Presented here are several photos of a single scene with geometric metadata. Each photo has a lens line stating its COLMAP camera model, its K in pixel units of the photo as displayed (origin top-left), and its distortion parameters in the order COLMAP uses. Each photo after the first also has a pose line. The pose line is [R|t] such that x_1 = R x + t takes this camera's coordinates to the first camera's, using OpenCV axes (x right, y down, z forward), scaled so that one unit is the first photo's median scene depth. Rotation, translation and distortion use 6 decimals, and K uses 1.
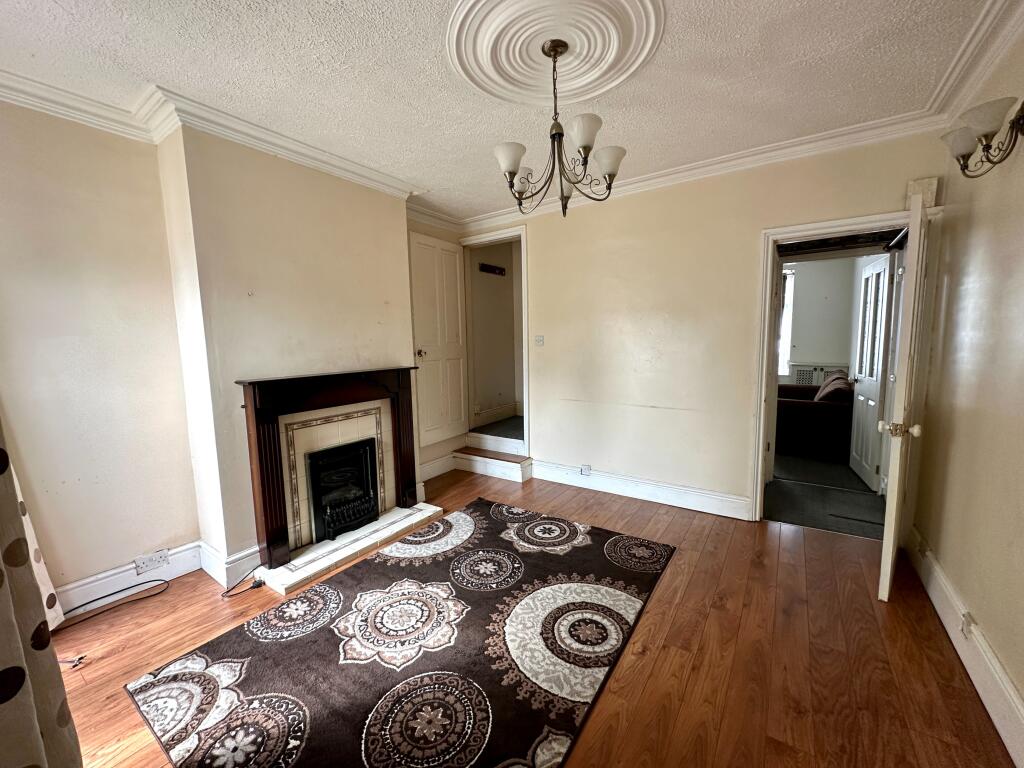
lens RADIAL K [[413.0, 0, 512.0], [0, 413.0, 384.0], [0, 0, 1]] dist [0.106033, 0.000017]
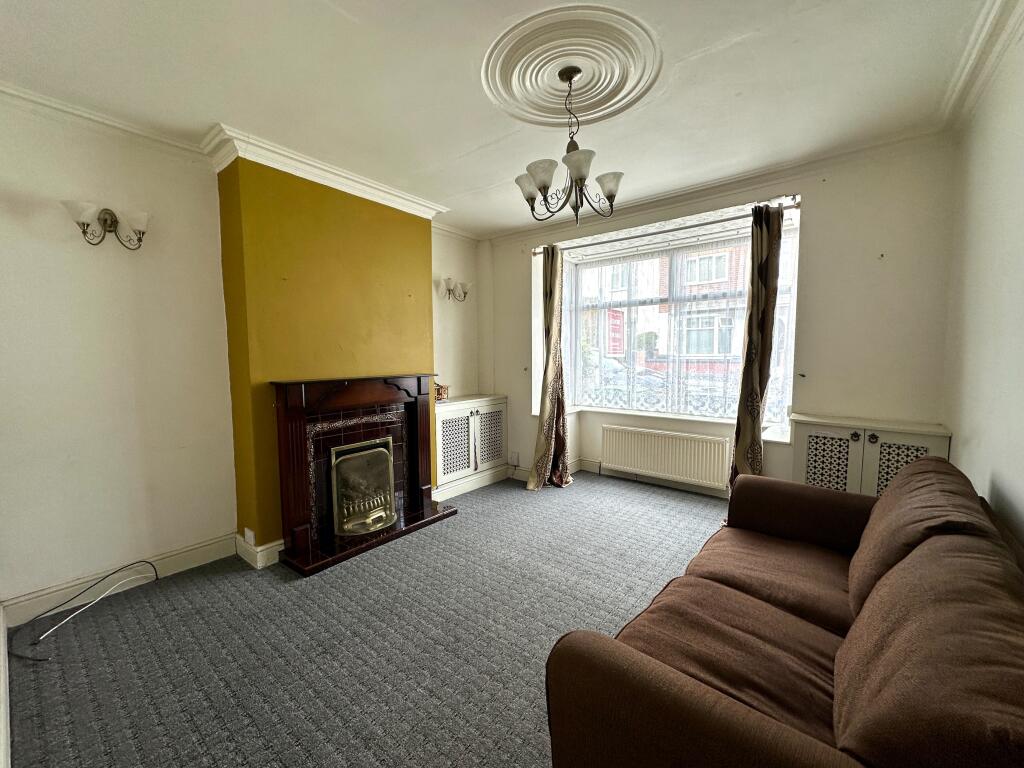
lens RADIAL K [[404.6, 0, 512.0], [0, 404.6, 384.0], [0, 0, 1]] dist [-0.000820, -0.000179]
pose [[0.998308, 0.018038, -0.055283, 0.136866], [-0.018977, 0.999683, -0.016518, -0.020848], [0.054967, 0.017539, 0.998334, 0.205487]]
